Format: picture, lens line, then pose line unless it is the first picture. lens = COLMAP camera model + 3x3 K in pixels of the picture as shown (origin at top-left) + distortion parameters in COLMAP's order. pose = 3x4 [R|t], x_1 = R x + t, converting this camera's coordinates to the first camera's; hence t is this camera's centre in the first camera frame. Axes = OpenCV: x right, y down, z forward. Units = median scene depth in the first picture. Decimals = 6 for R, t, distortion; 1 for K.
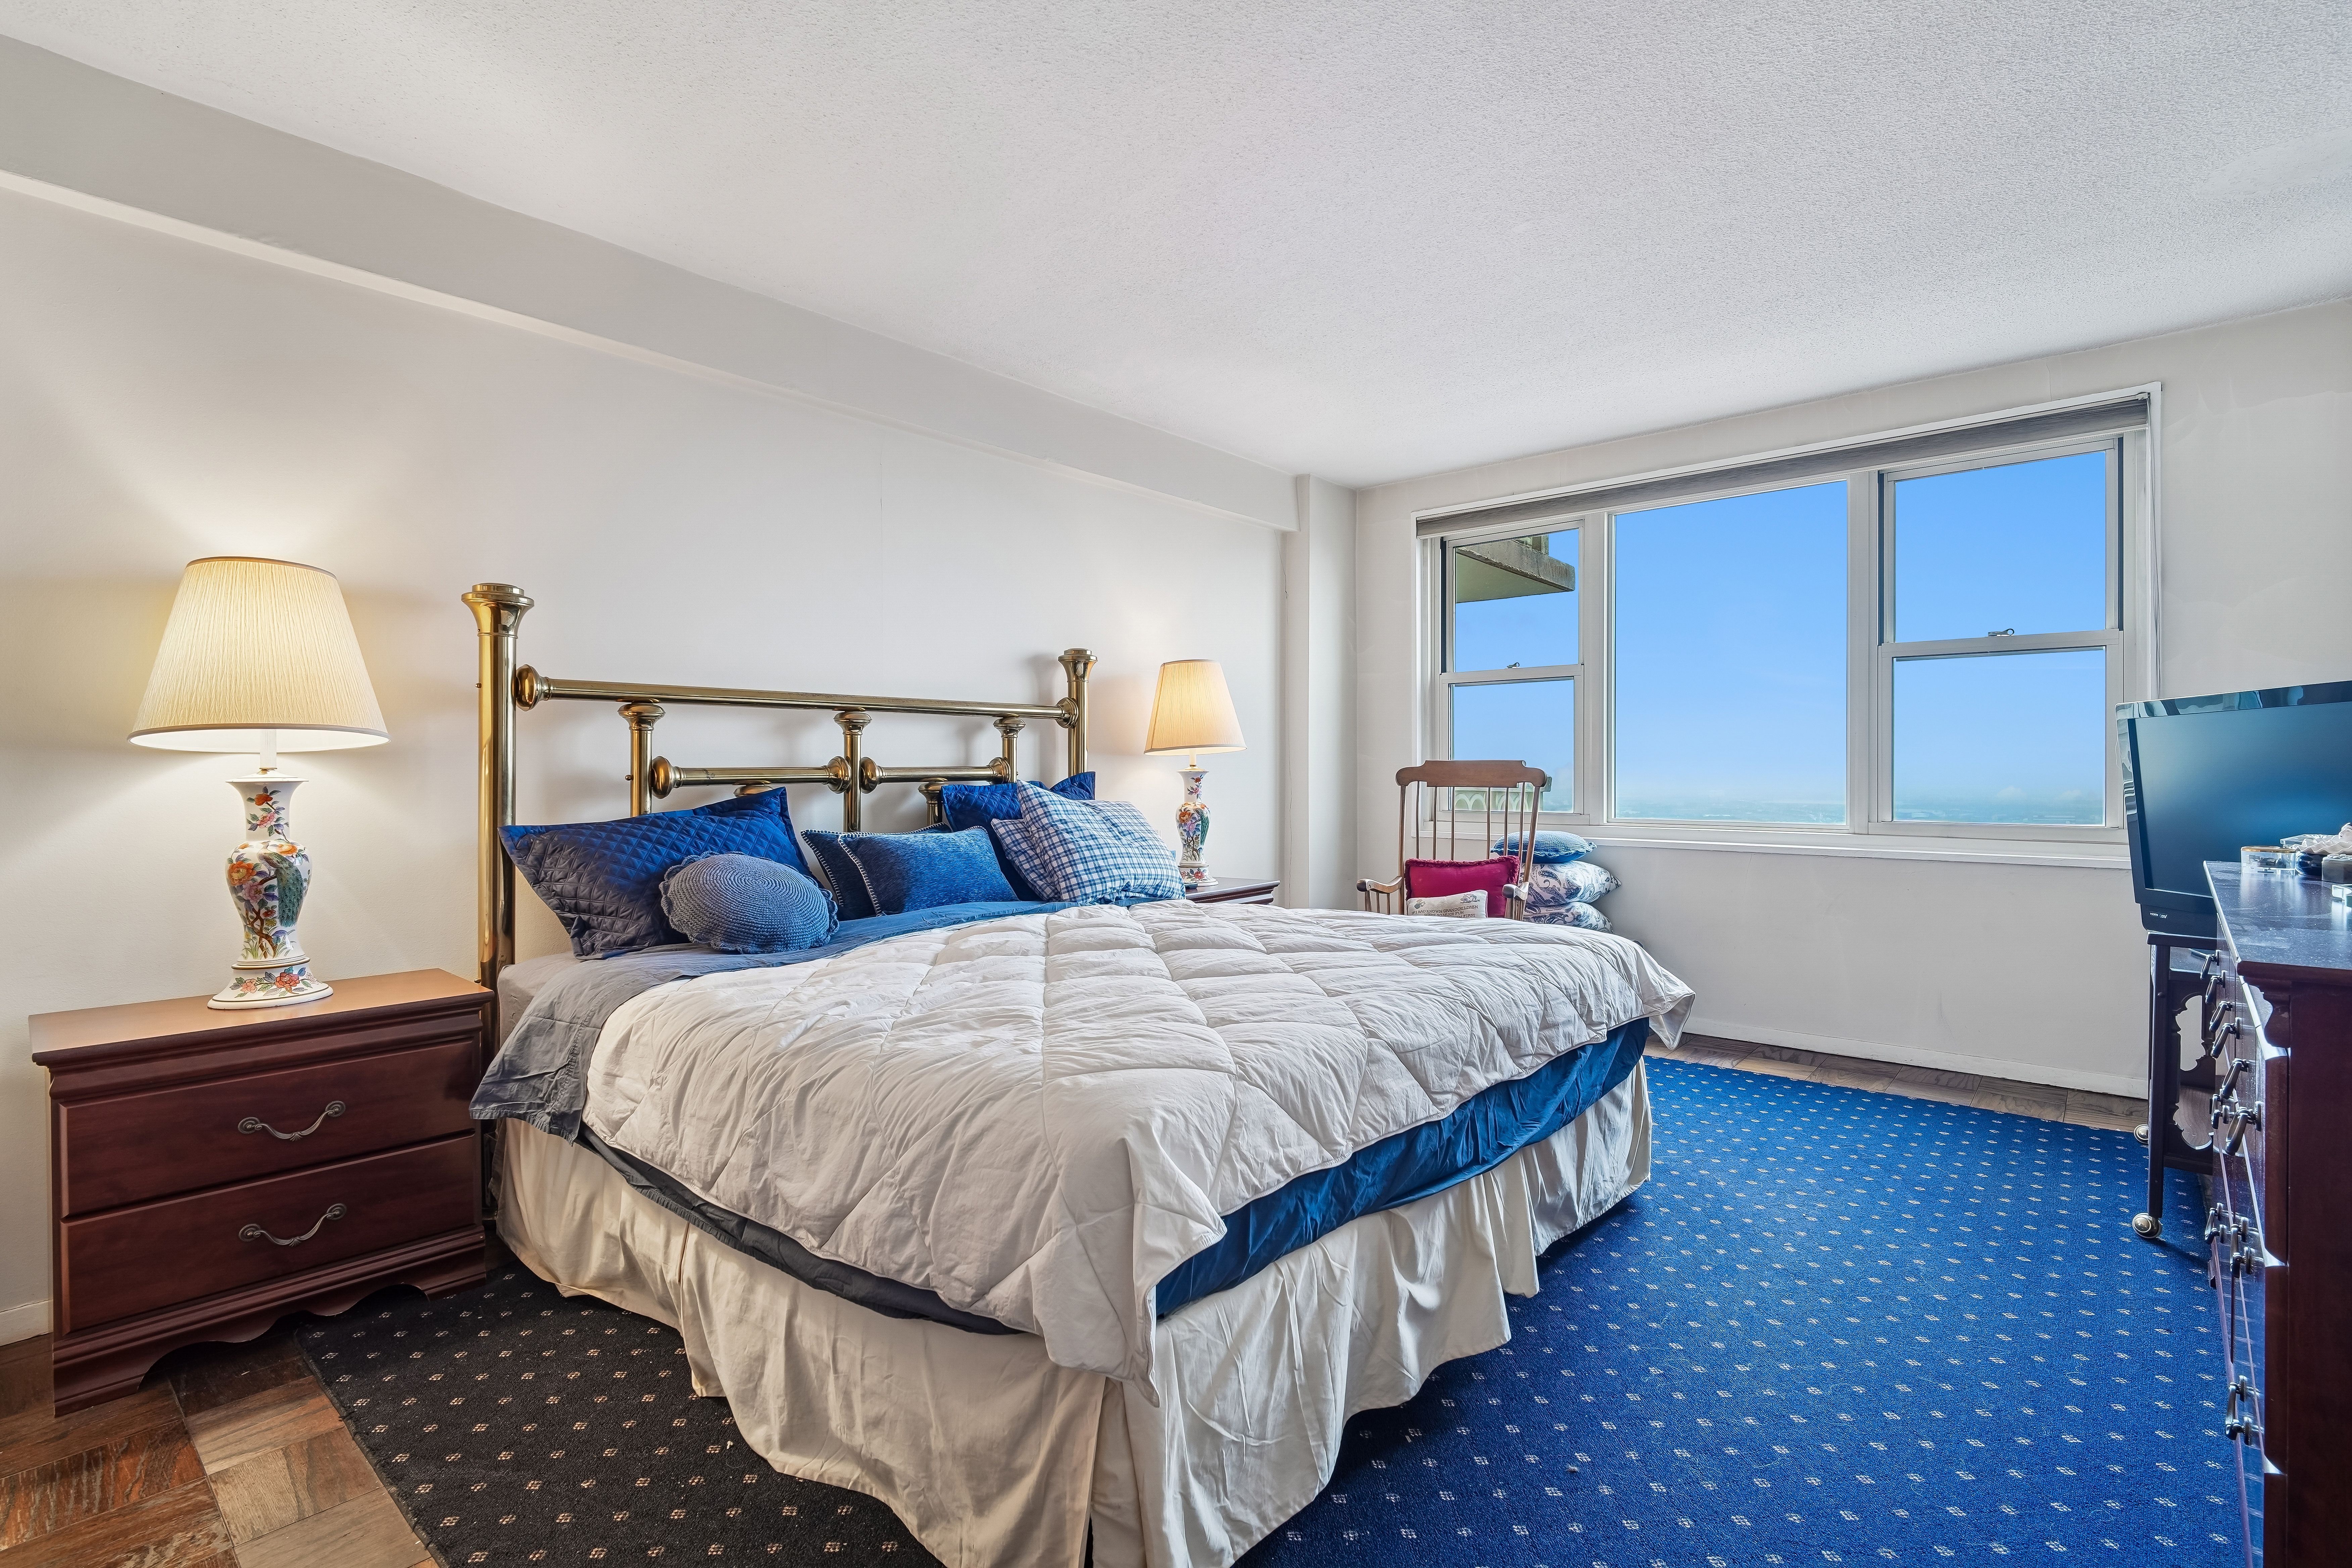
lens RADIAL K [[1085.1, 0, 1184.9], [0, 1085.1, 770.8], [0, 0, 1]] dist [0.001468, -0.007936]
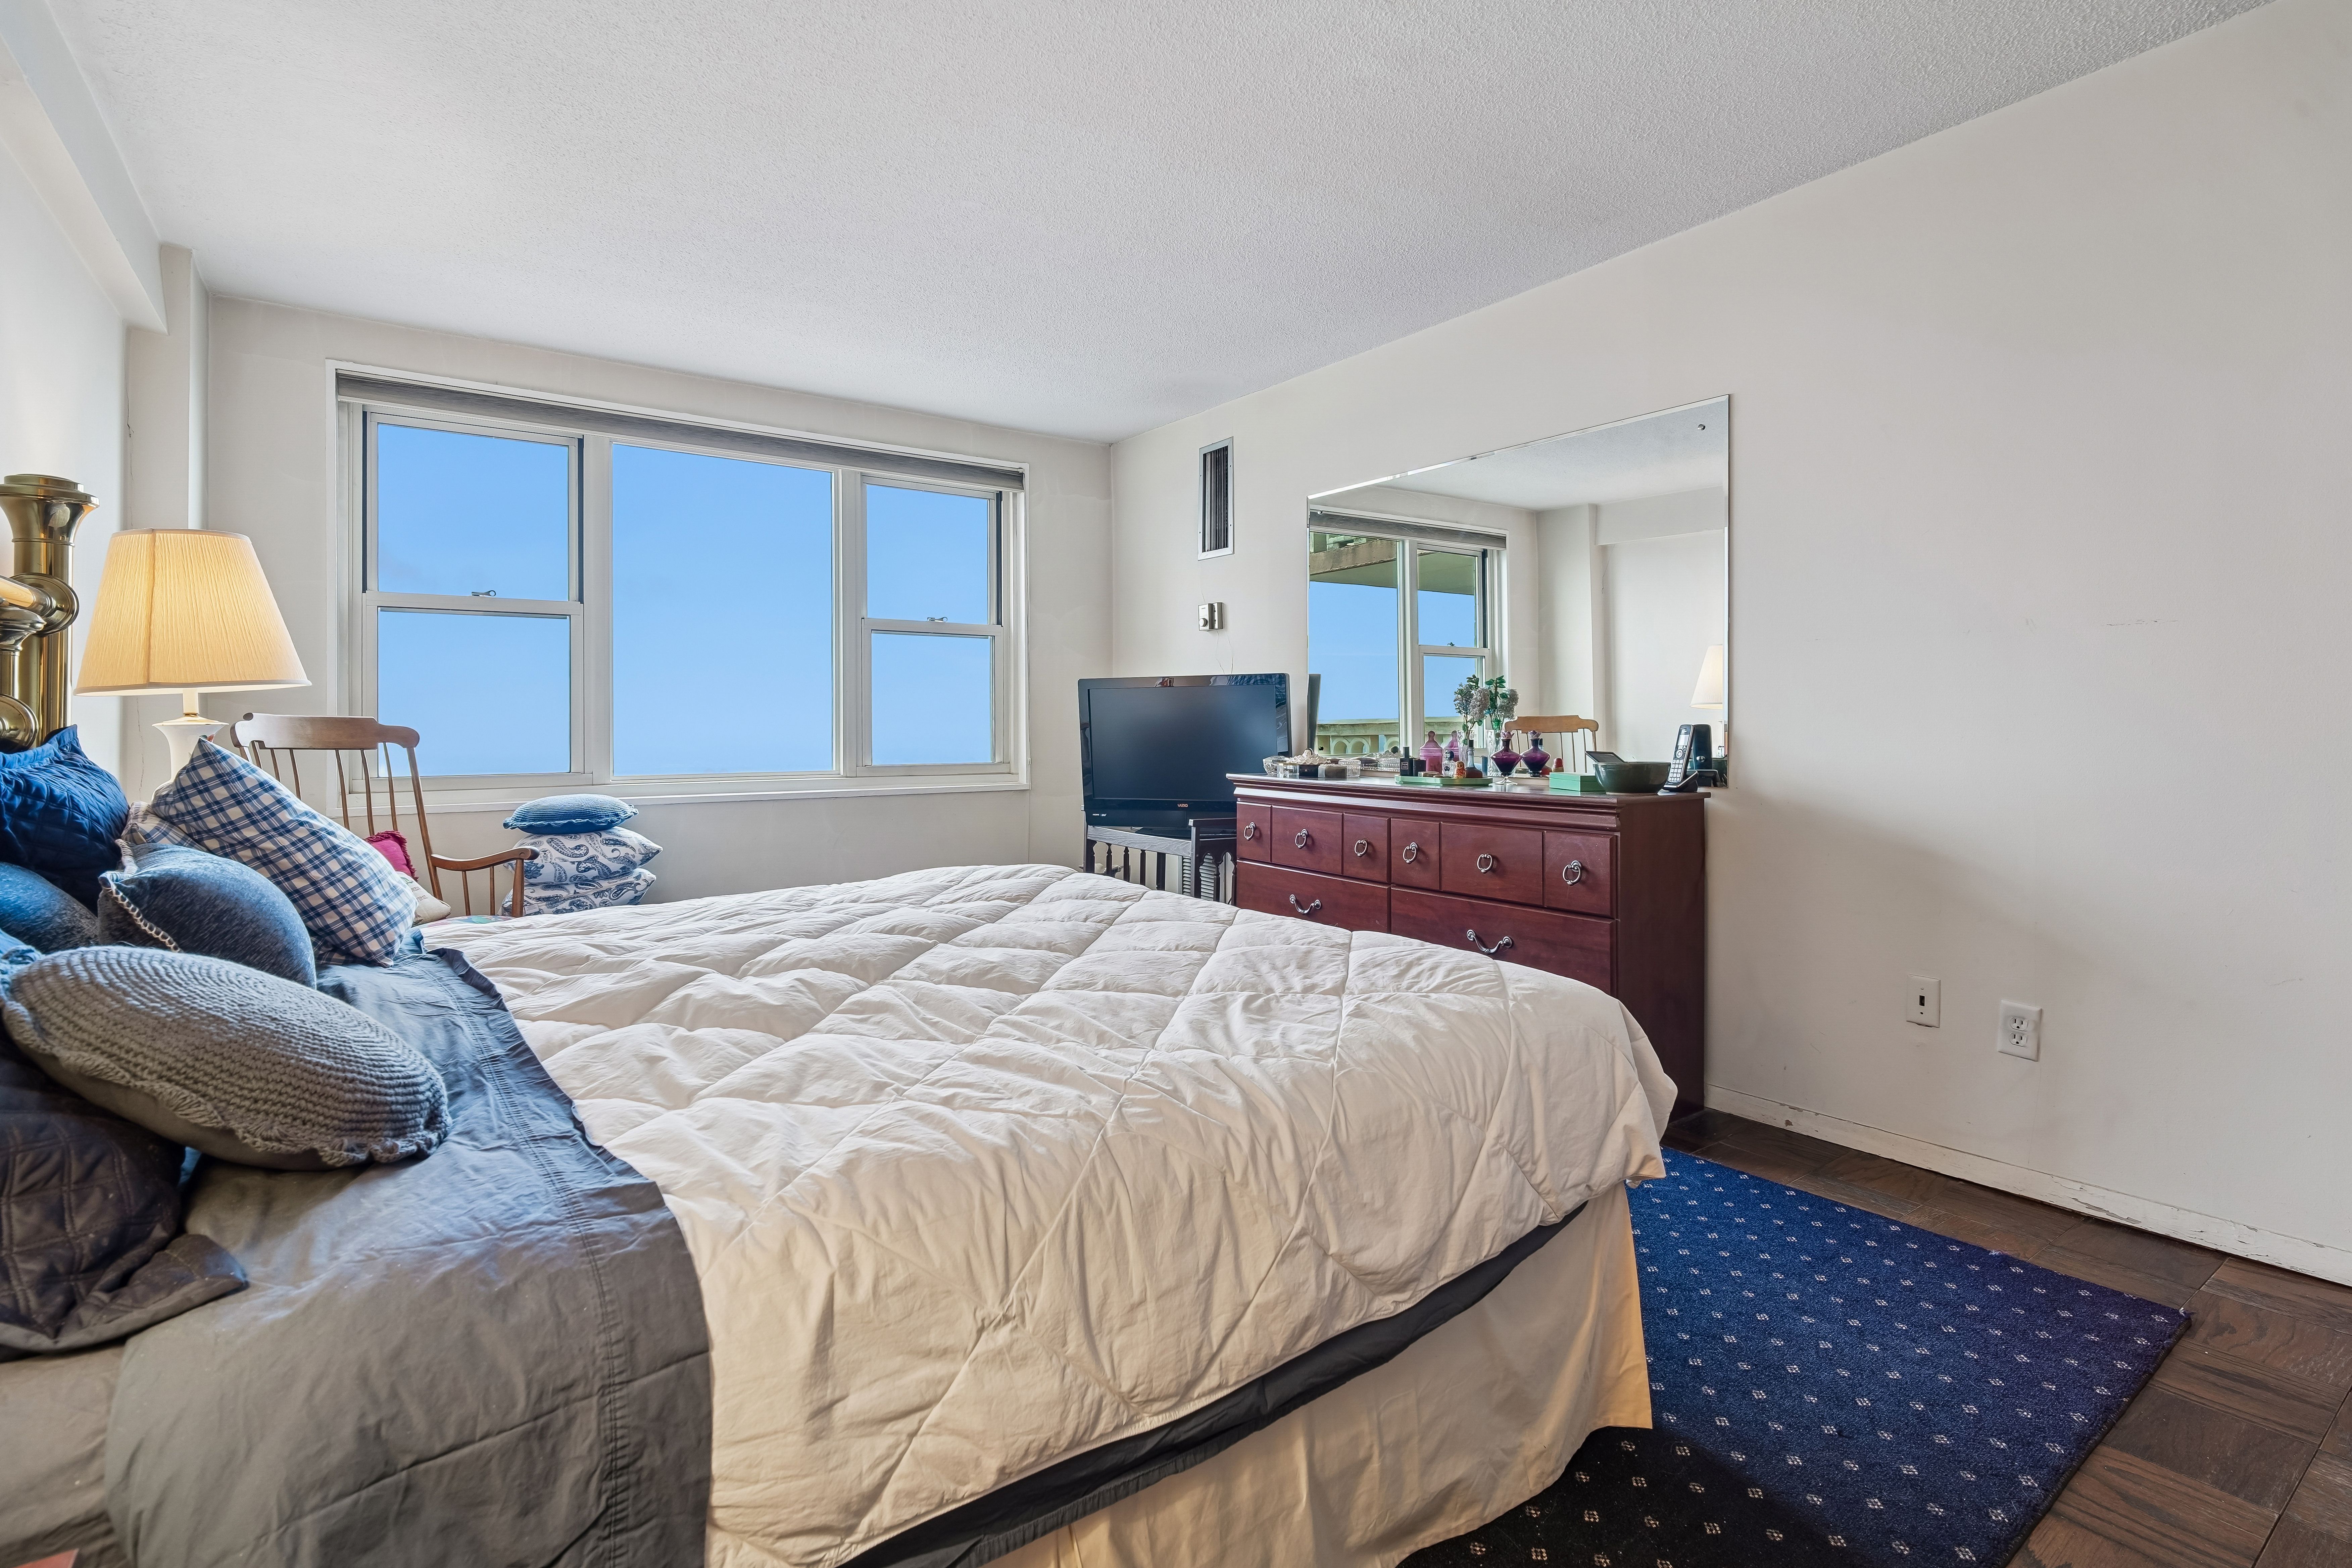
lens RADIAL K [[1112.6, 0, 1172.2], [0, 1112.6, 720.3], [0, 0, 1]] dist [0.000851, -0.000060]
pose [[0.232082, 0.003601, 0.972690, -0.467814], [0.003800, 0.999982, -0.004609, 0.003118], [-0.972689, 0.004766, 0.232064, 0.380493]]
